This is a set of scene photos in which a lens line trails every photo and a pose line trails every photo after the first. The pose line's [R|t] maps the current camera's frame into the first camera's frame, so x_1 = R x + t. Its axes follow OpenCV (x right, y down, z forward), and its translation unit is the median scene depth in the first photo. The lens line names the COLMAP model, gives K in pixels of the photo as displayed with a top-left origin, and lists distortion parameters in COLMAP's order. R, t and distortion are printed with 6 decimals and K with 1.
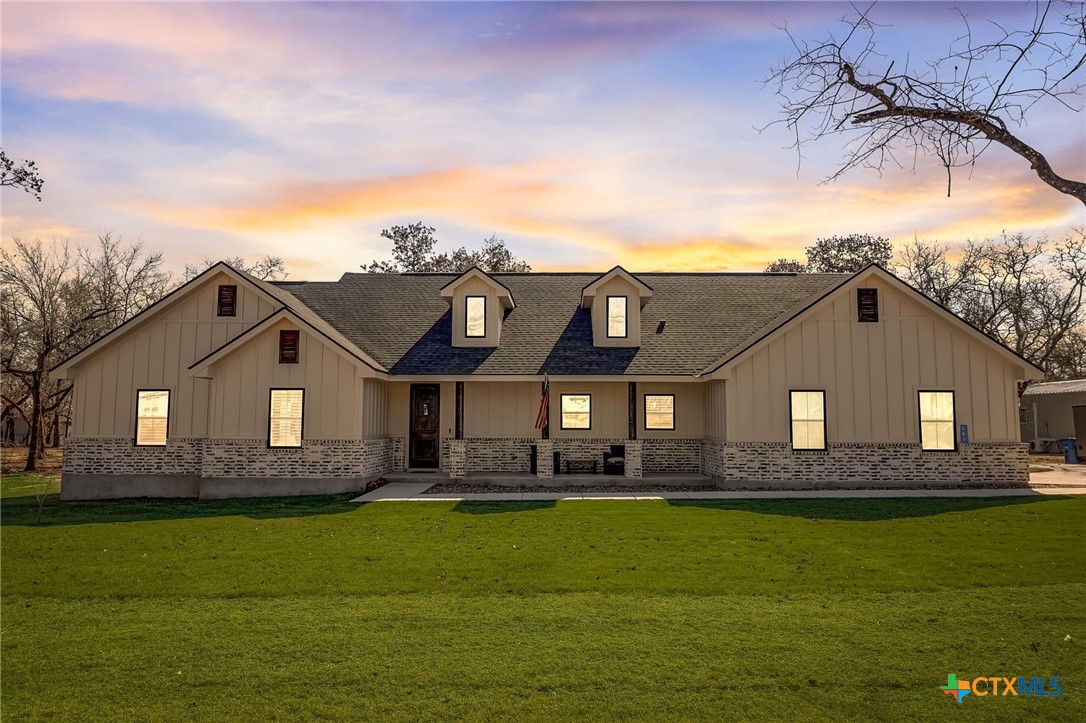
lens RADIAL K [[770.9, 0, 543.0], [0, 770.9, 361.5], [0, 0, 1]] dist [-0.003417, -0.001691]
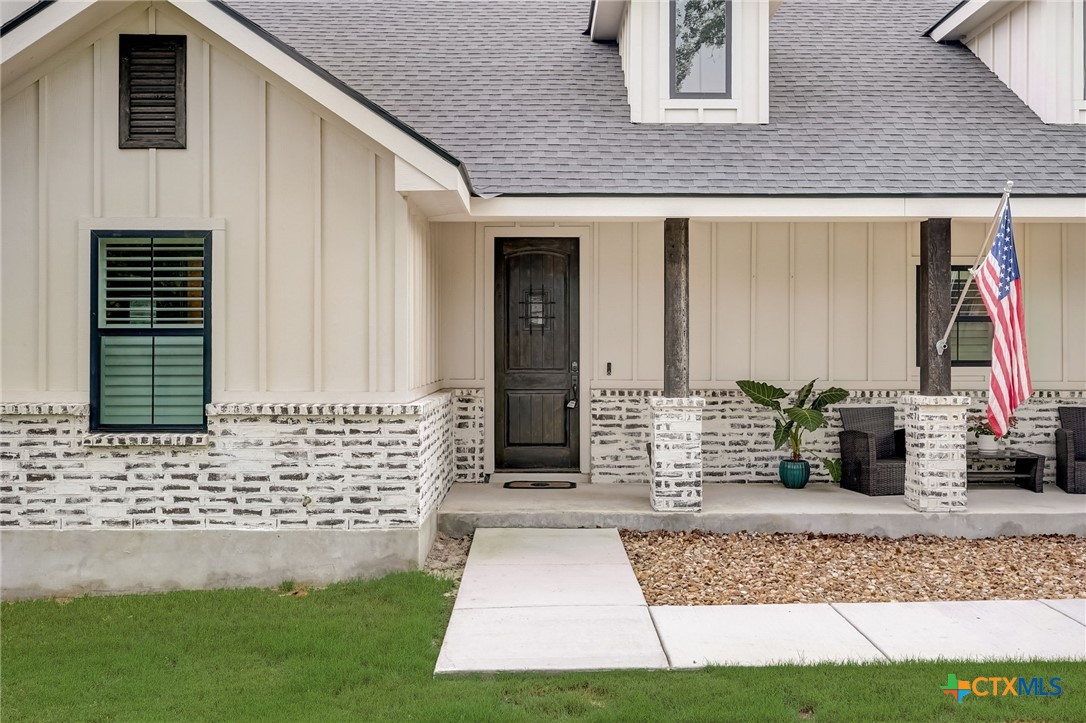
lens RADIAL K [[1110.1, 0, 522.4], [0, 1110.1, 359.7], [0, 0, 1]] dist [-0.004285, -0.002210]
pose [[0.999706, -0.002916, 0.024066, -0.201936], [0.000679, 0.995716, 0.092466, 0.045210], [-0.024232, -0.092423, 0.995425, 0.573558]]
